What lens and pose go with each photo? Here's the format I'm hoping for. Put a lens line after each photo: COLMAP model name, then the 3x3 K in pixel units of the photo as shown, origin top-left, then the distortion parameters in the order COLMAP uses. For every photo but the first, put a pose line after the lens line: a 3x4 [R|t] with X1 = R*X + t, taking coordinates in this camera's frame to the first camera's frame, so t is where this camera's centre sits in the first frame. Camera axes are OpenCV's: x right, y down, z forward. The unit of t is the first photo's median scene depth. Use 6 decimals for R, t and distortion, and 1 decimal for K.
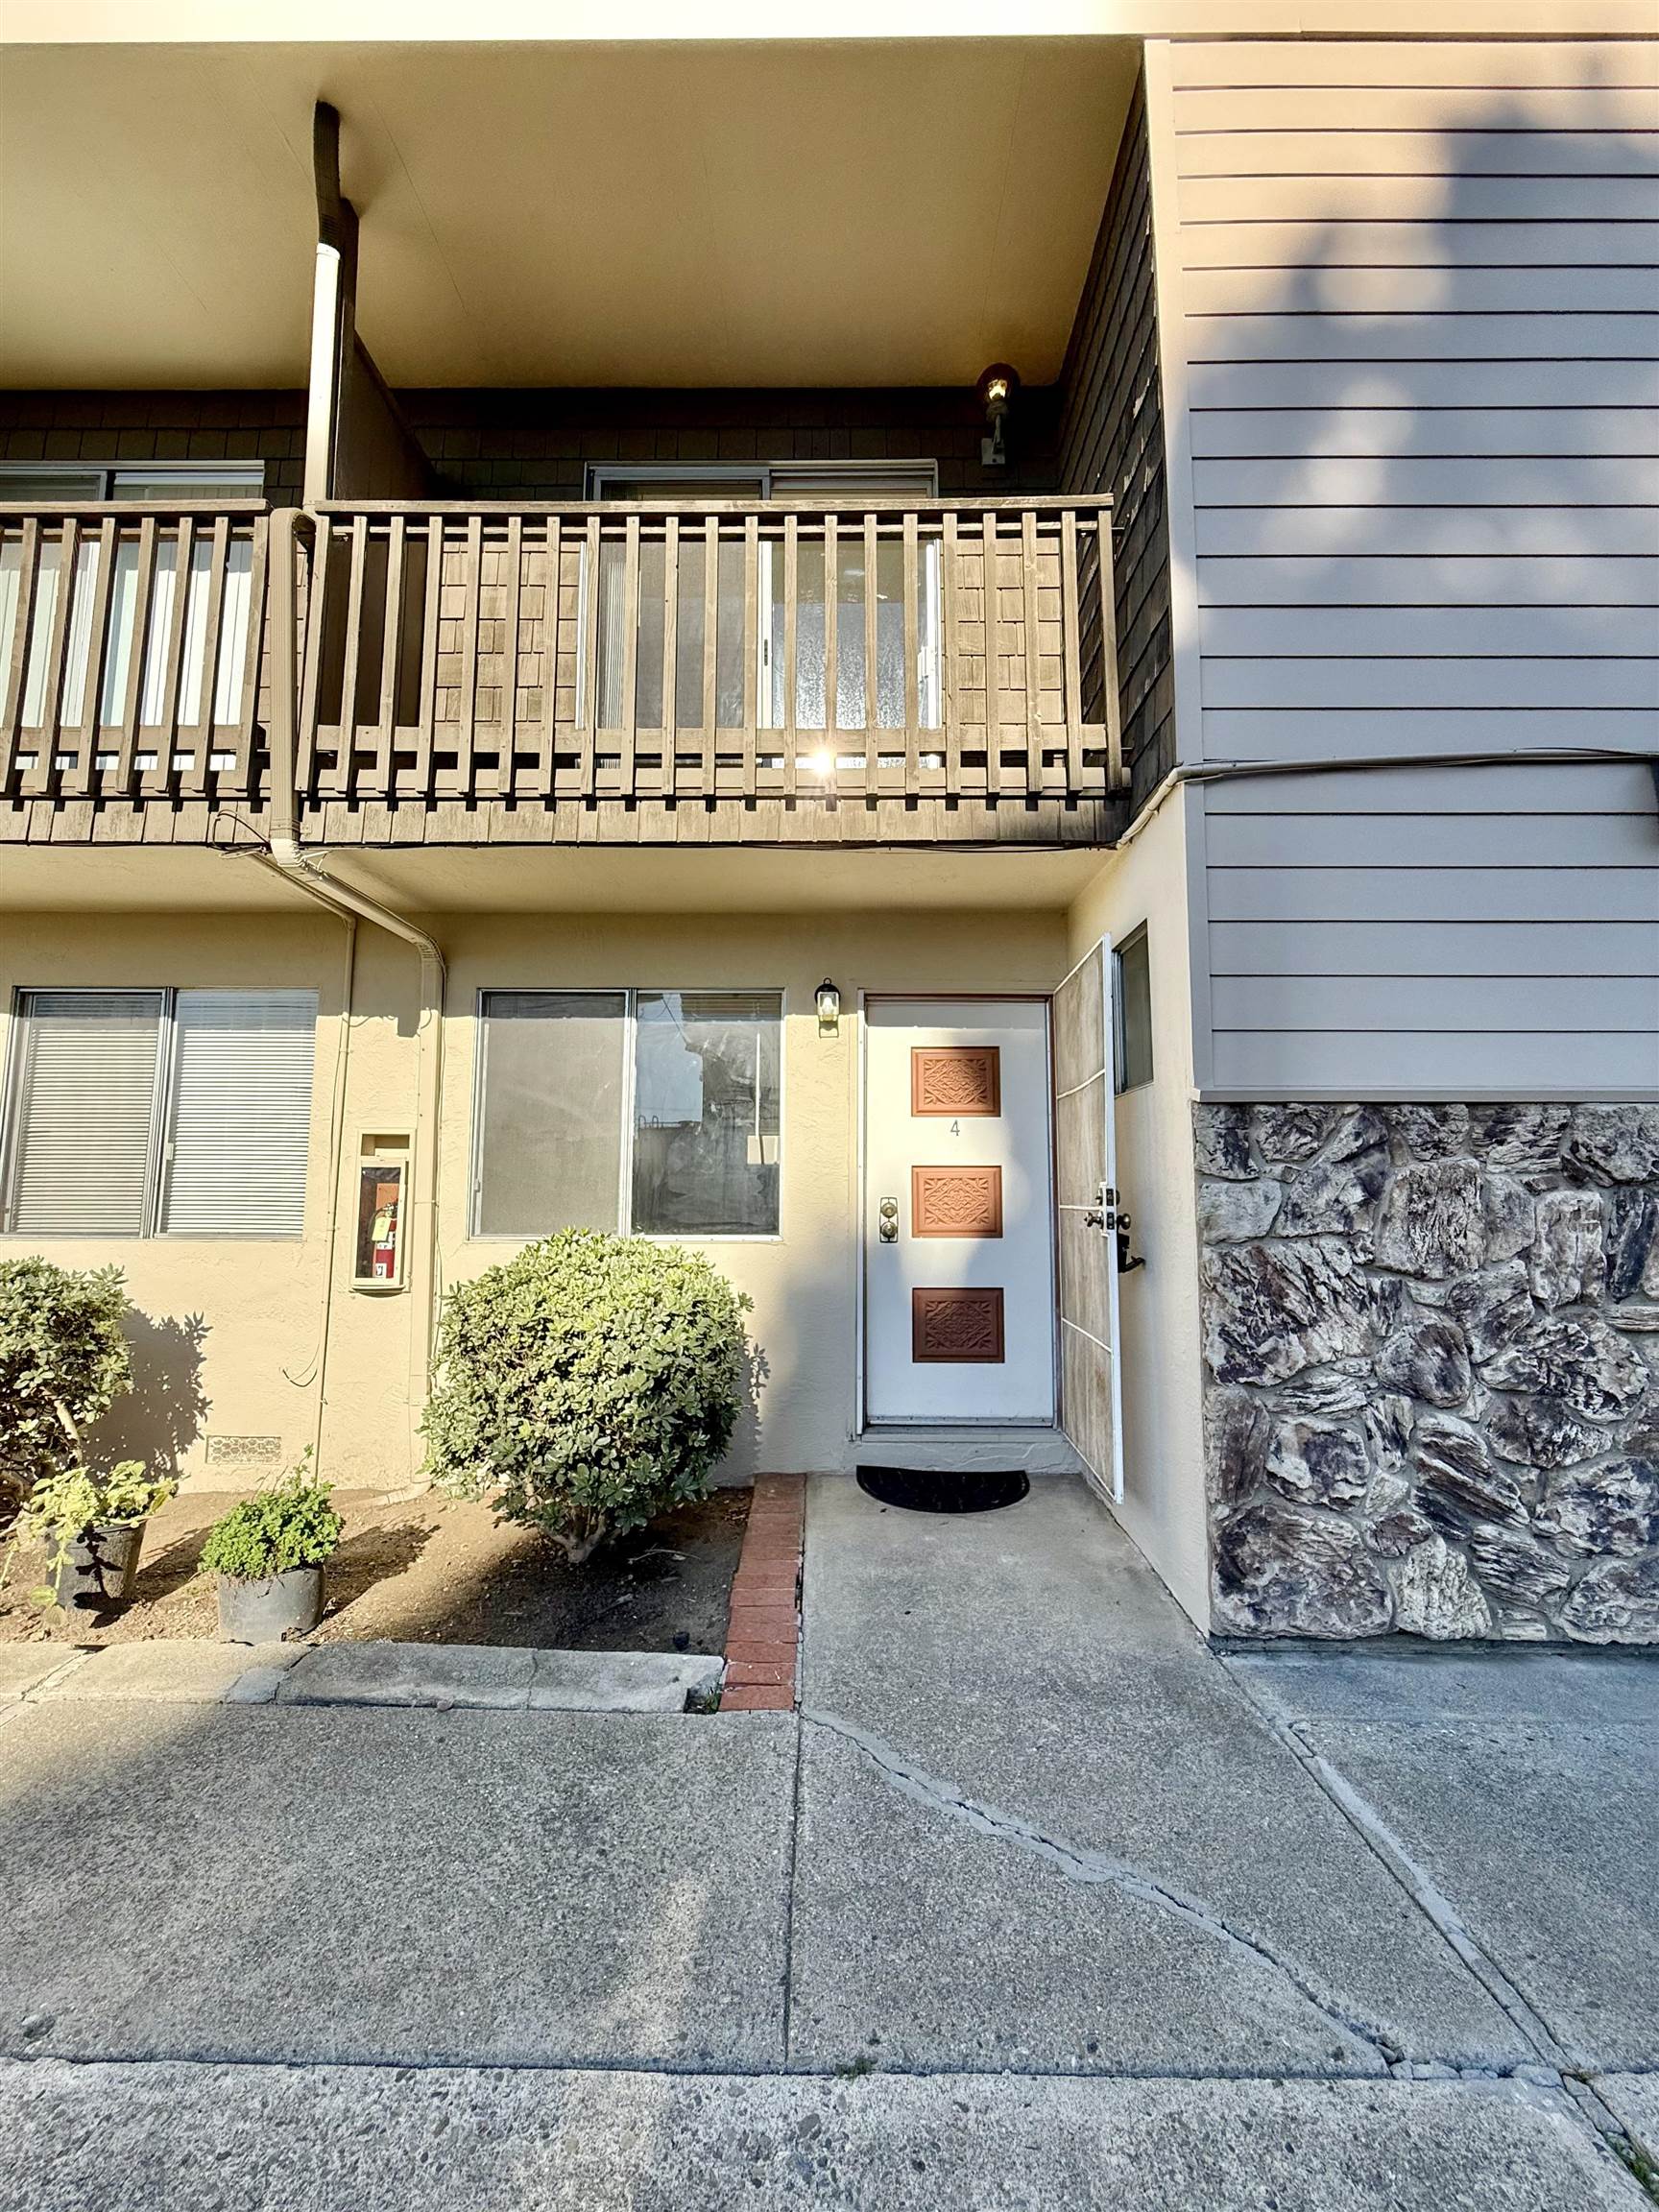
lens RADIAL K [[880.7, 0, 829.6], [0, 880.7, 1085.4], [0, 0, 1]] dist [-0.000408, -0.000040]
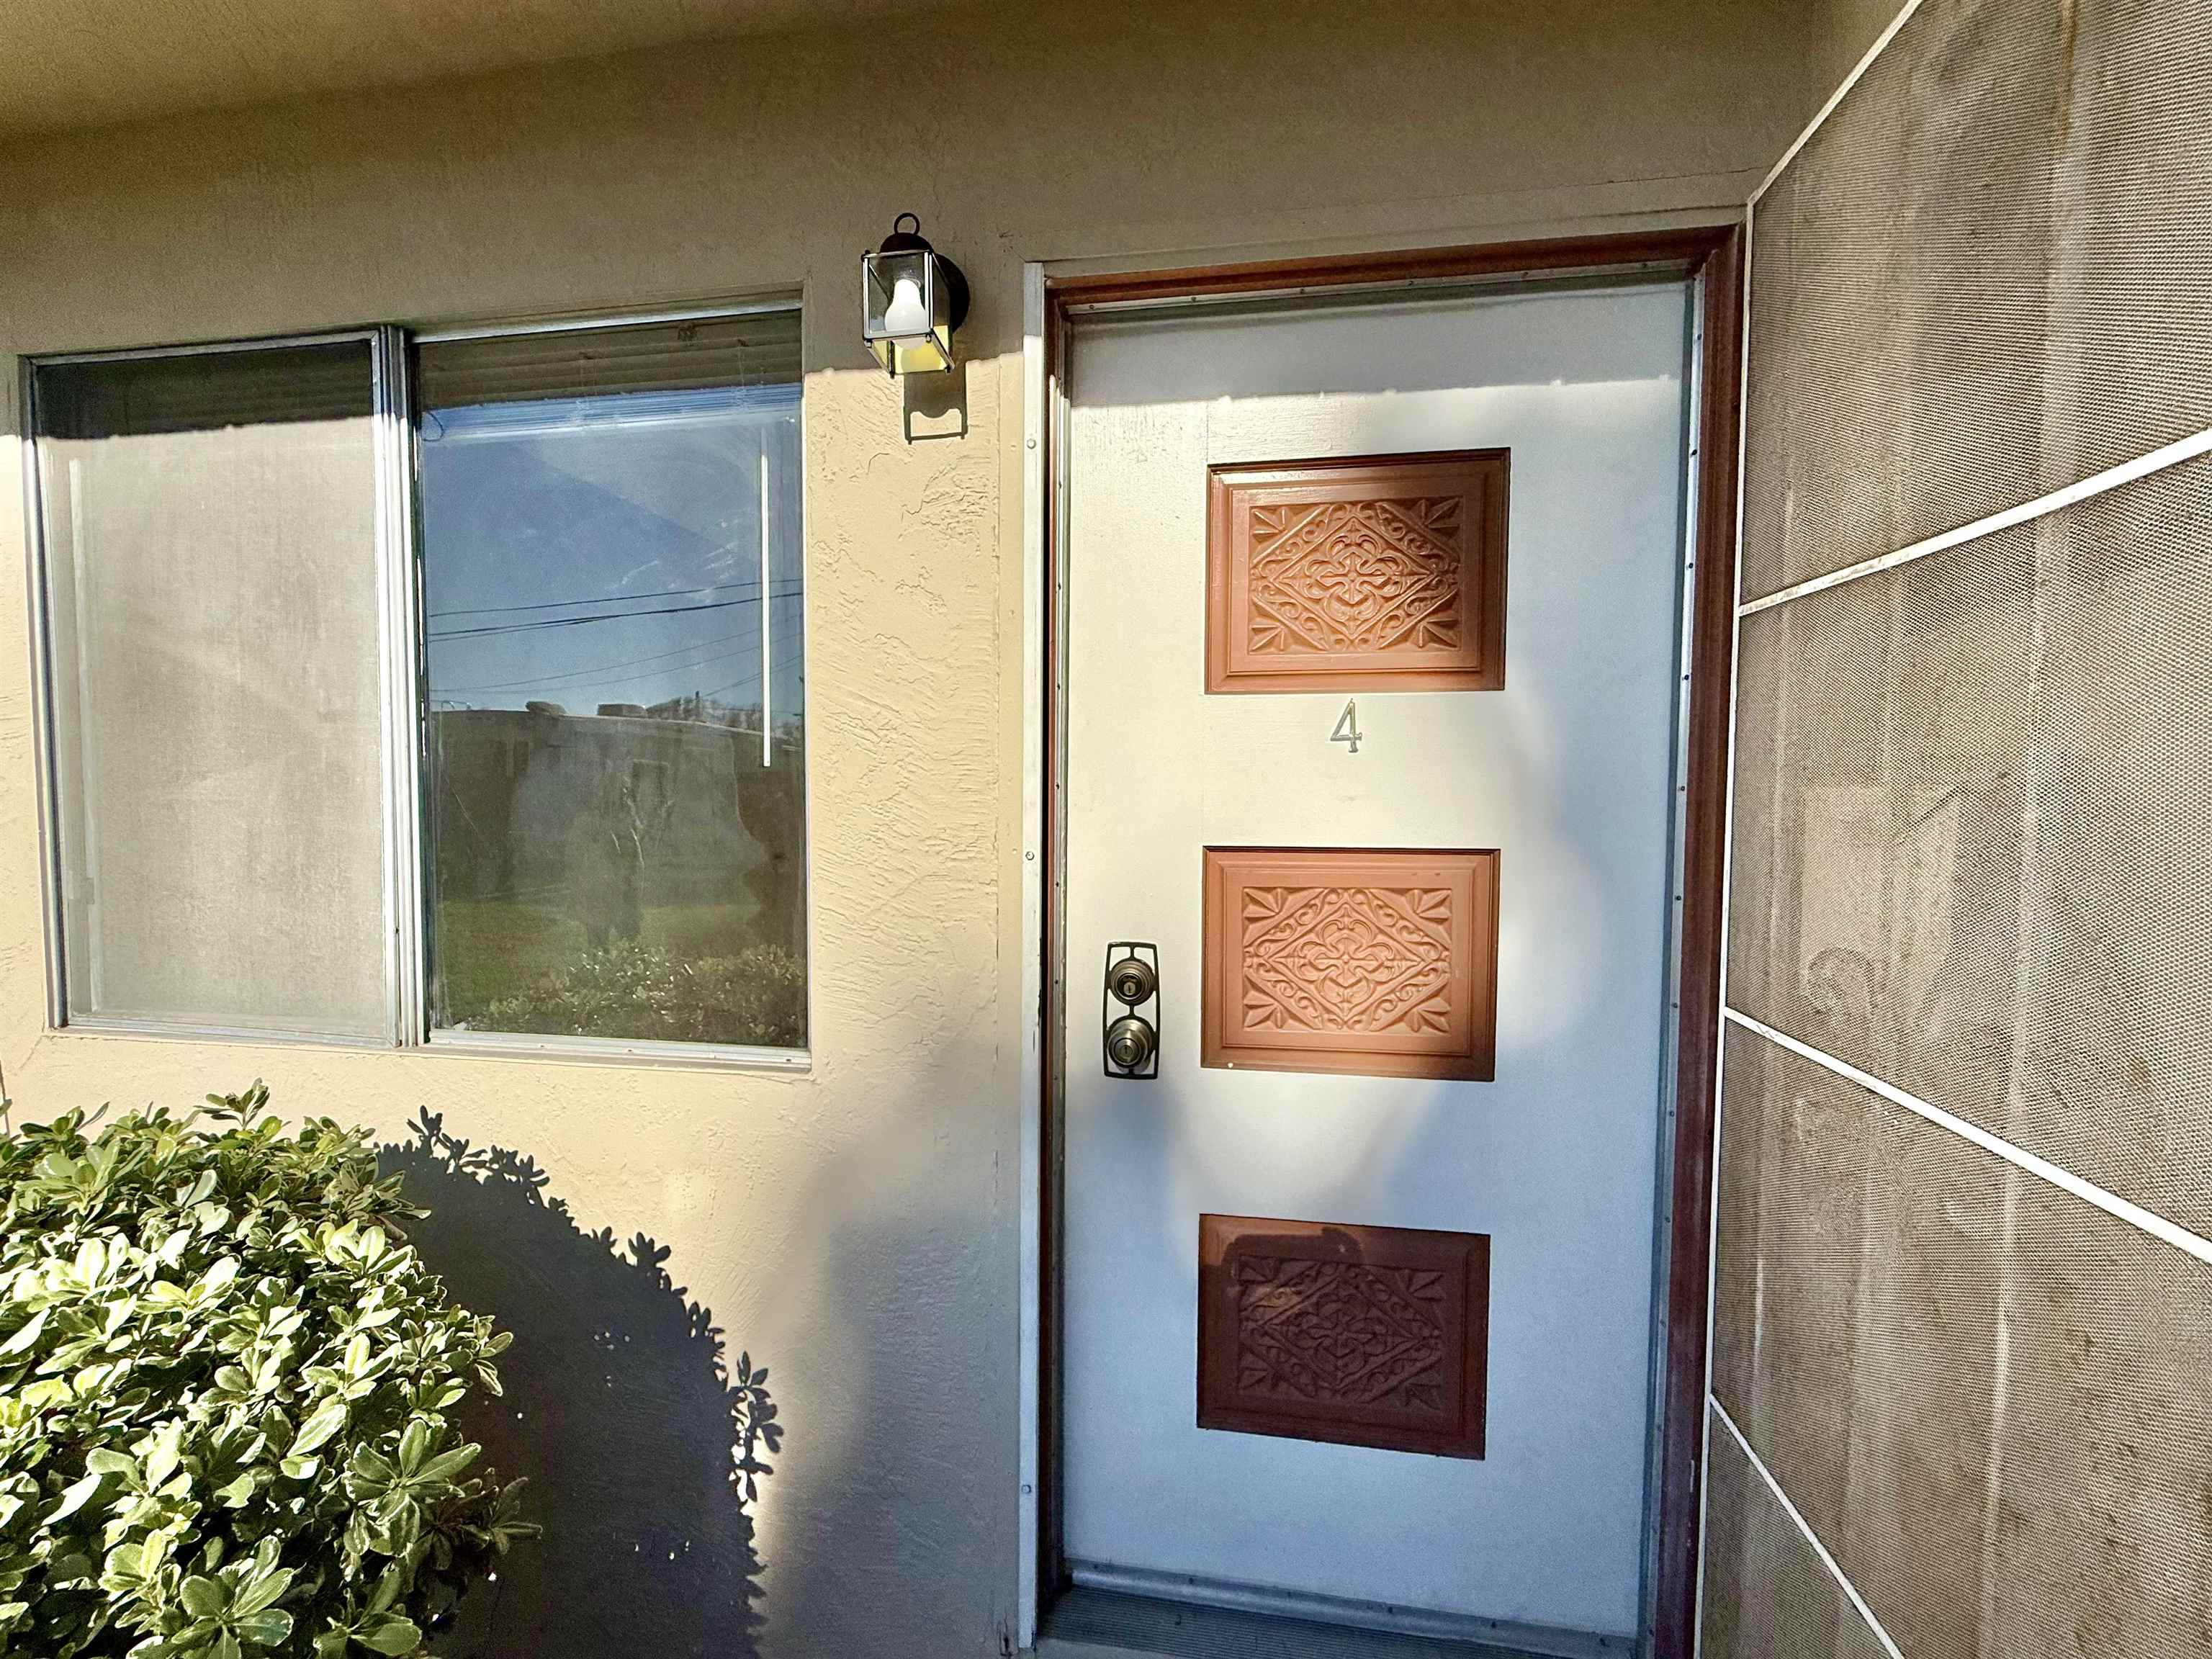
lens RADIAL K [[880.7, 0, 1102.7], [0, 880.7, 819.6], [0, 0, 1]] dist [-0.000408, -0.000040]
pose [[0.989783, 0.005105, -0.142490, 0.101817], [0.018630, 0.986161, 0.164740, 0.027519], [0.141359, -0.165711, 0.975990, 0.680203]]
